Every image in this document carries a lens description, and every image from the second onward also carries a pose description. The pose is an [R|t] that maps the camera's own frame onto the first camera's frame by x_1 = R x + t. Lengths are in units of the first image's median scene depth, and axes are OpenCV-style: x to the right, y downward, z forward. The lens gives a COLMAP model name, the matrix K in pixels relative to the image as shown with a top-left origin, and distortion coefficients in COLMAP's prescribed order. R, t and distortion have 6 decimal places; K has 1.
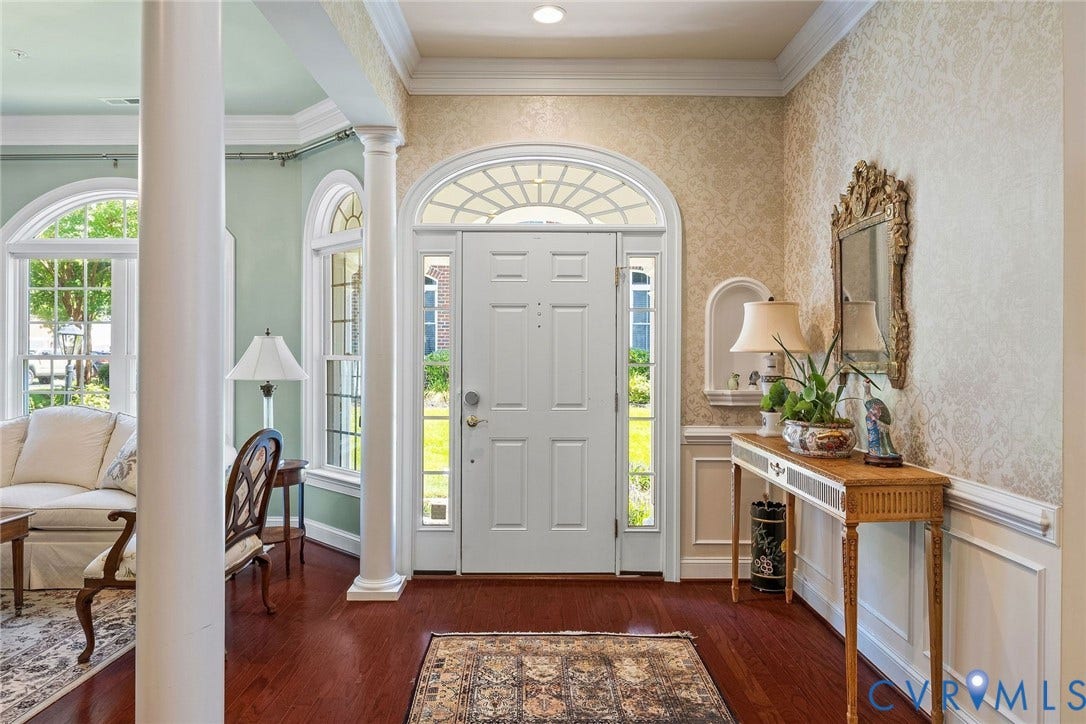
lens RADIAL K [[711.7, 0, 544.4], [0, 711.7, 353.0], [0, 0, 1]] dist [-0.002870, -0.002303]
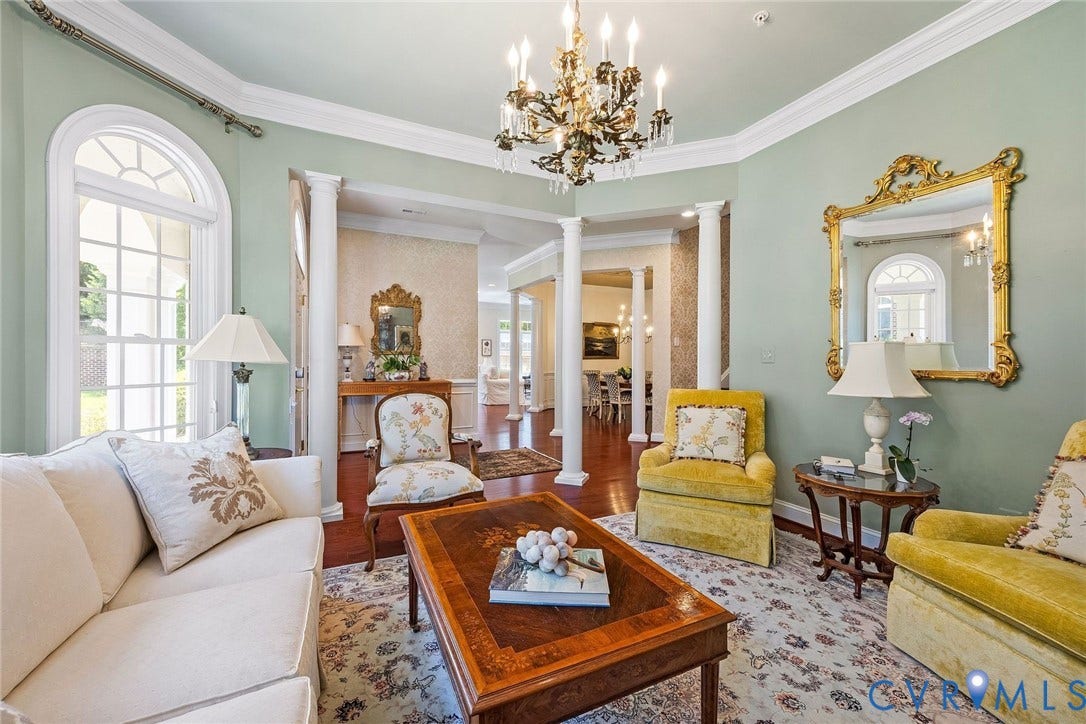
lens RADIAL K [[481.2, 0, 539.4], [0, 481.2, 357.3], [0, 0, 1]] dist [0.001090, 0.000141]
pose [[-0.461905, 0.000540, 0.886929, -1.105789], [-0.003791, 0.999989, -0.002583, 0.029186], [-0.886921, -0.004555, -0.461898, 0.947973]]
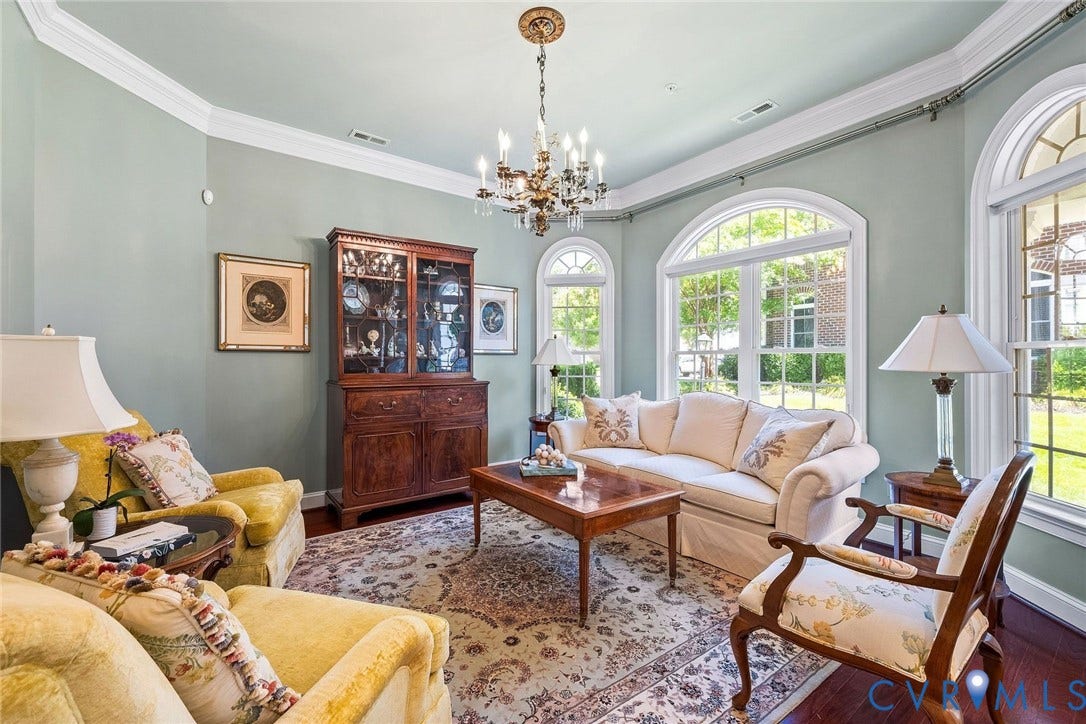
lens RADIAL K [[481.2, 0, 539.4], [0, 481.2, 357.3], [0, 0, 1]] dist [0.001090, 0.000141]
pose [[0.614958, -0.005638, -0.788540, -0.247010], [0.003117, 0.999984, -0.004719, 0.023022], [0.788554, 0.000444, 0.614966, 0.336211]]
